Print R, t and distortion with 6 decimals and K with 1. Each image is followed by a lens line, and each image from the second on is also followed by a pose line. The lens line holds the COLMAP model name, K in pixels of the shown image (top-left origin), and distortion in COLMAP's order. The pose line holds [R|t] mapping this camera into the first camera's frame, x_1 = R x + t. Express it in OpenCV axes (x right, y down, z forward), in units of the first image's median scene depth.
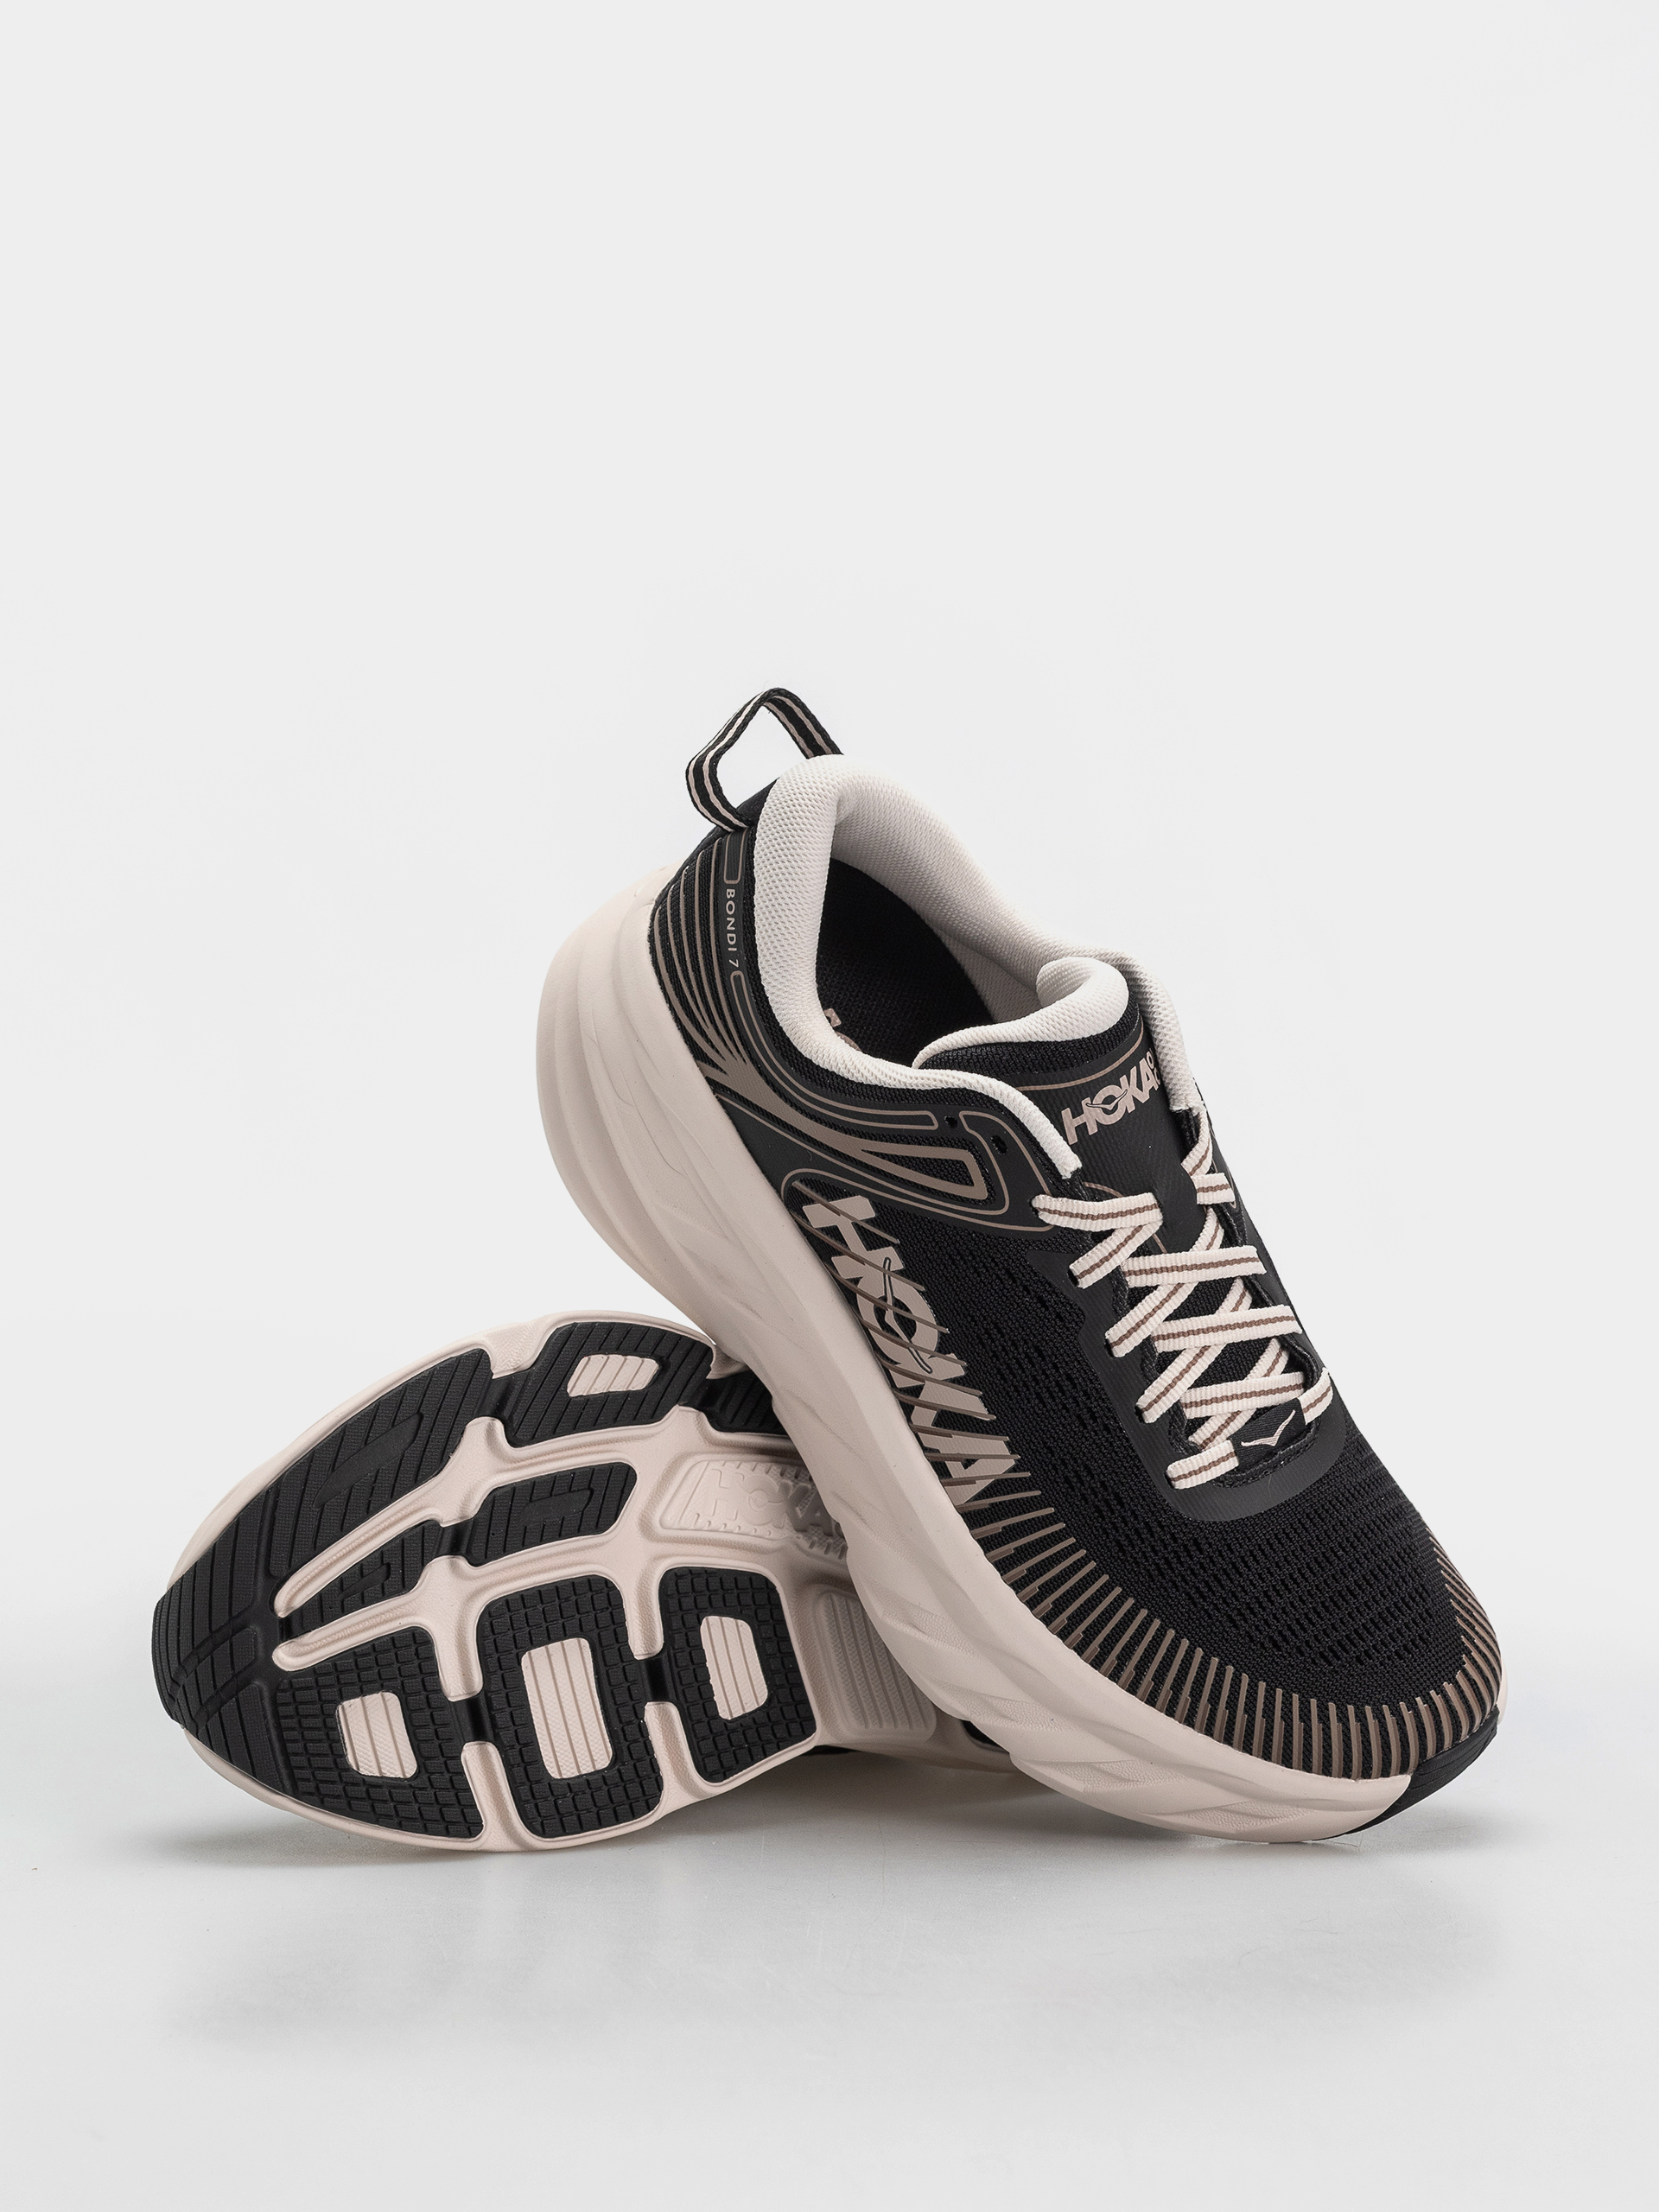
lens RADIAL K [[7754.1, 0, 937.9], [0, 7754.1, 1109.0], [0, 0, 1]] dist [-0.000670, 1.775373]
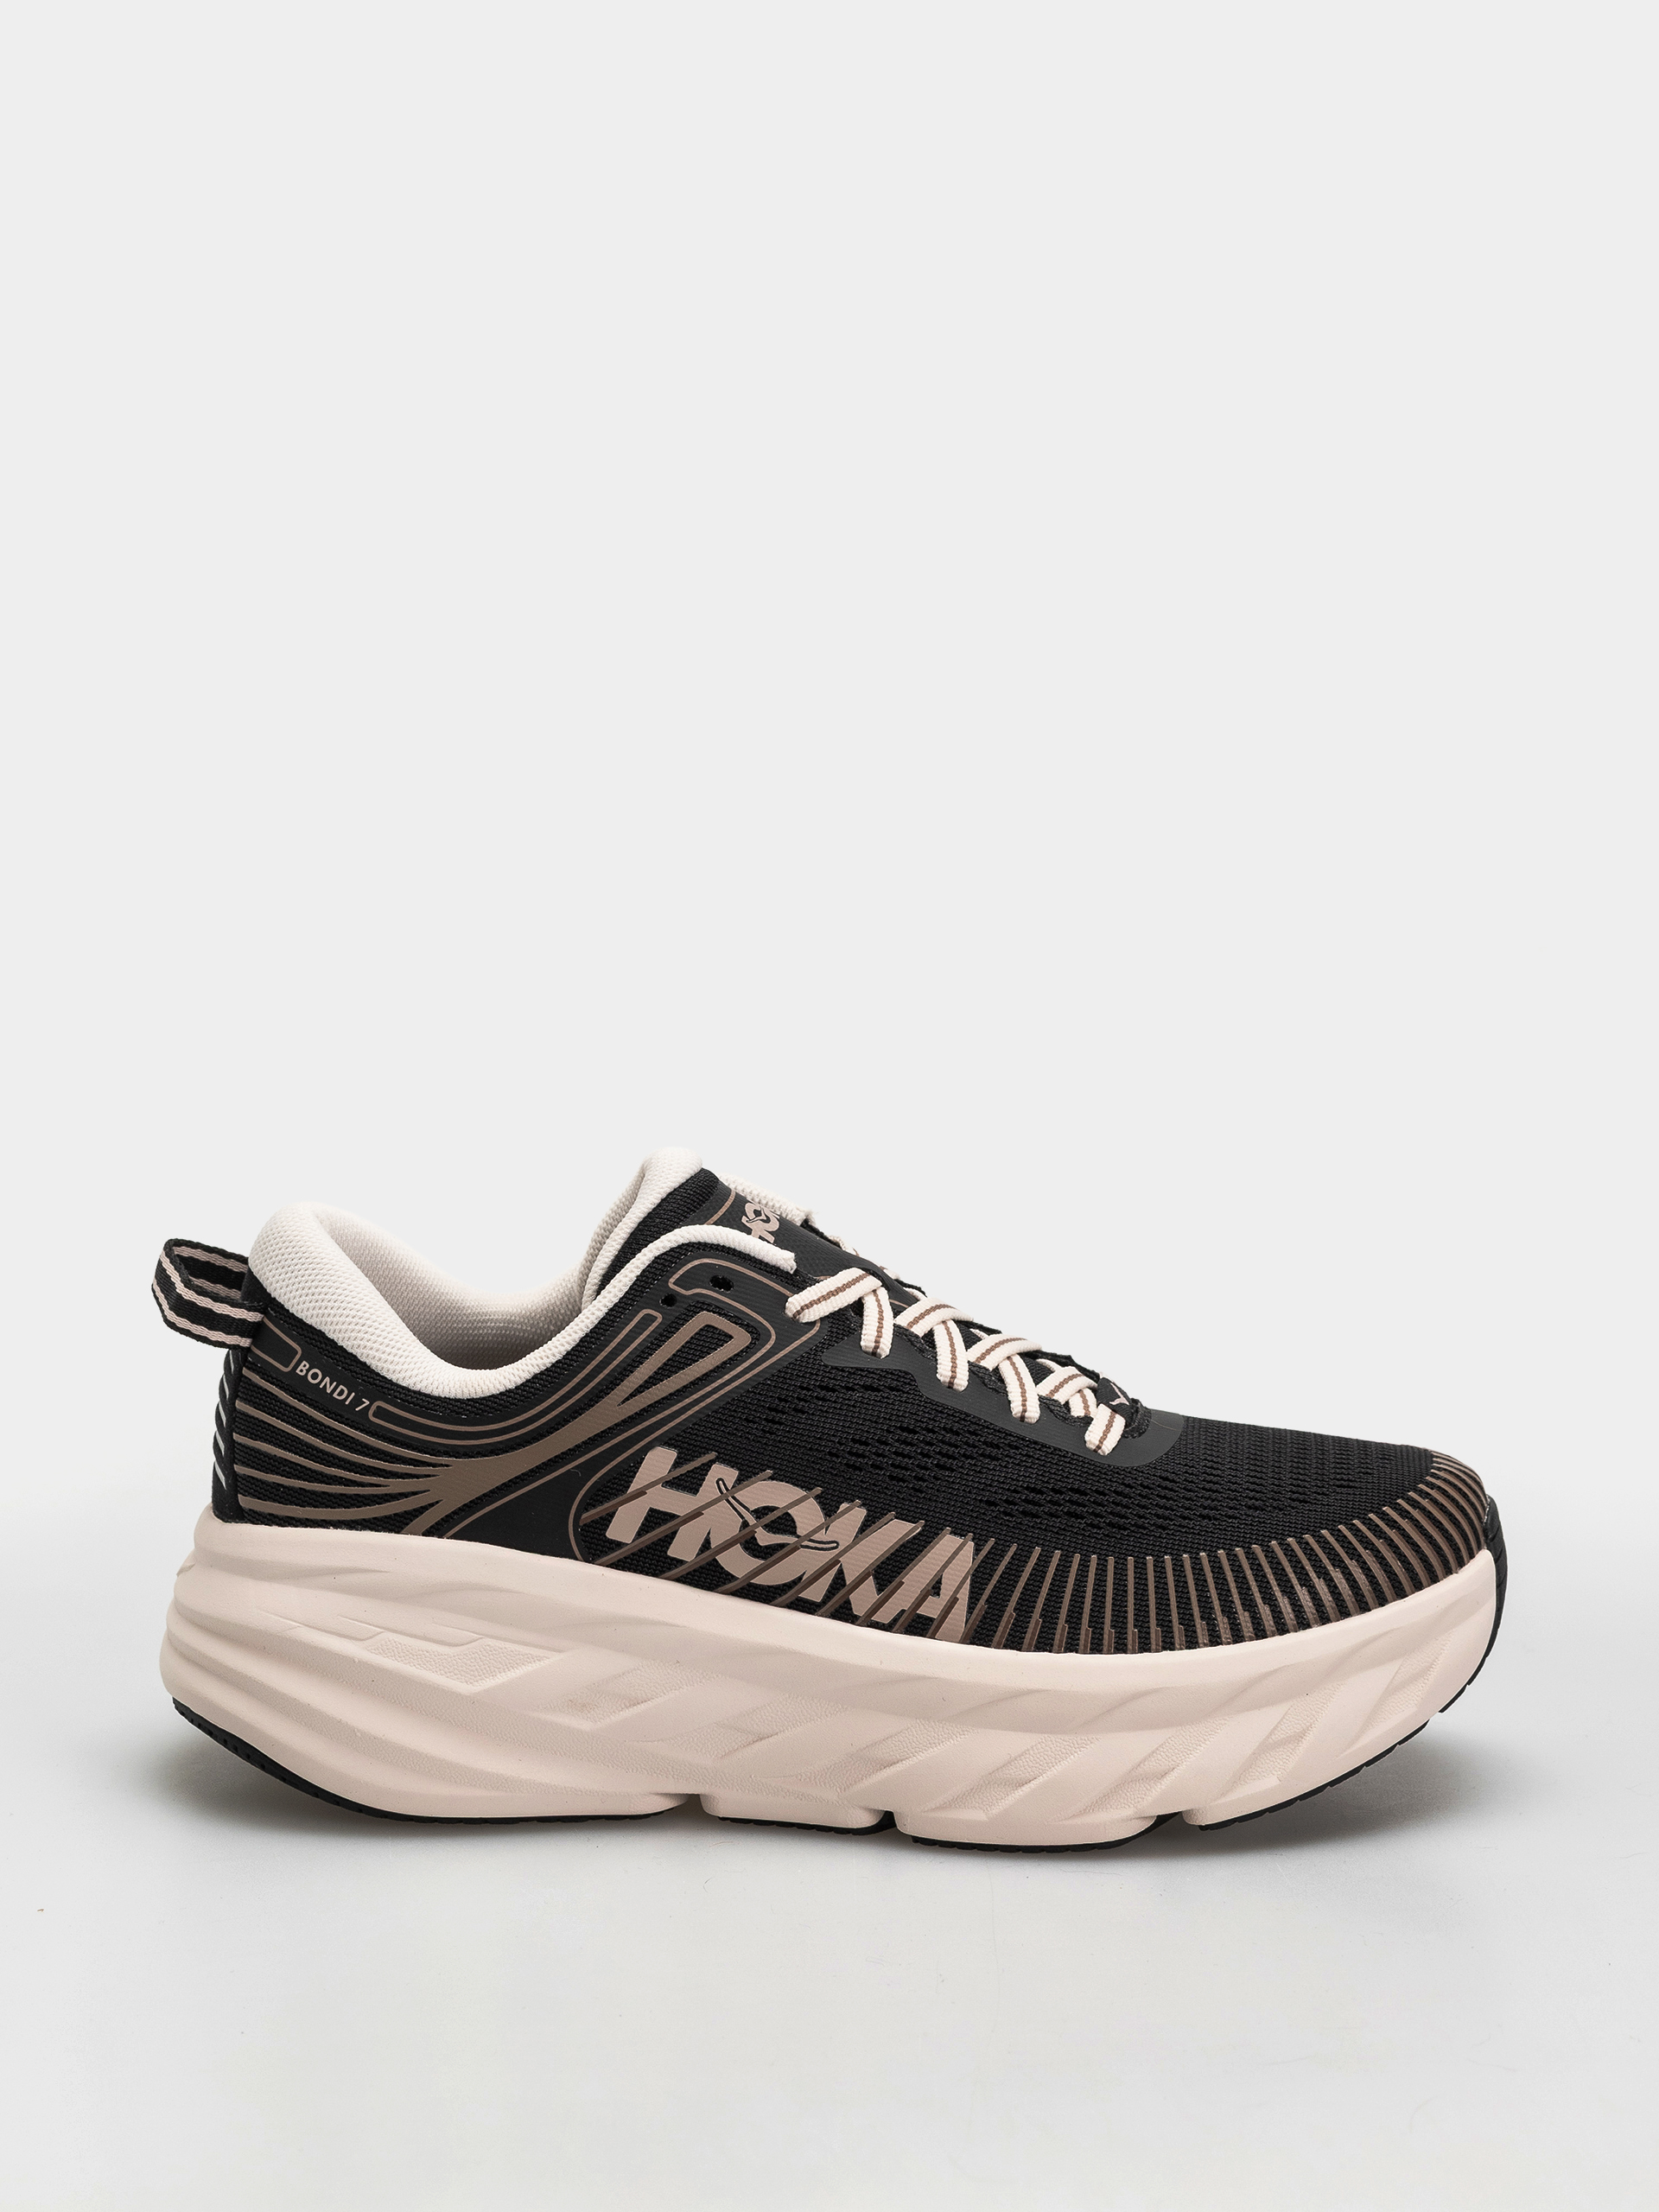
lens RADIAL K [[7754.1, 0, 937.9], [0, 7754.1, 1109.0], [0, 0, 1]] dist [-0.000670, 1.775373]
pose [[0.630102, -0.474115, 0.614969, -0.532480], [0.752767, 0.567310, -0.333919, 0.319681], [-0.190562, 0.673331, 0.714361, 0.311336]]
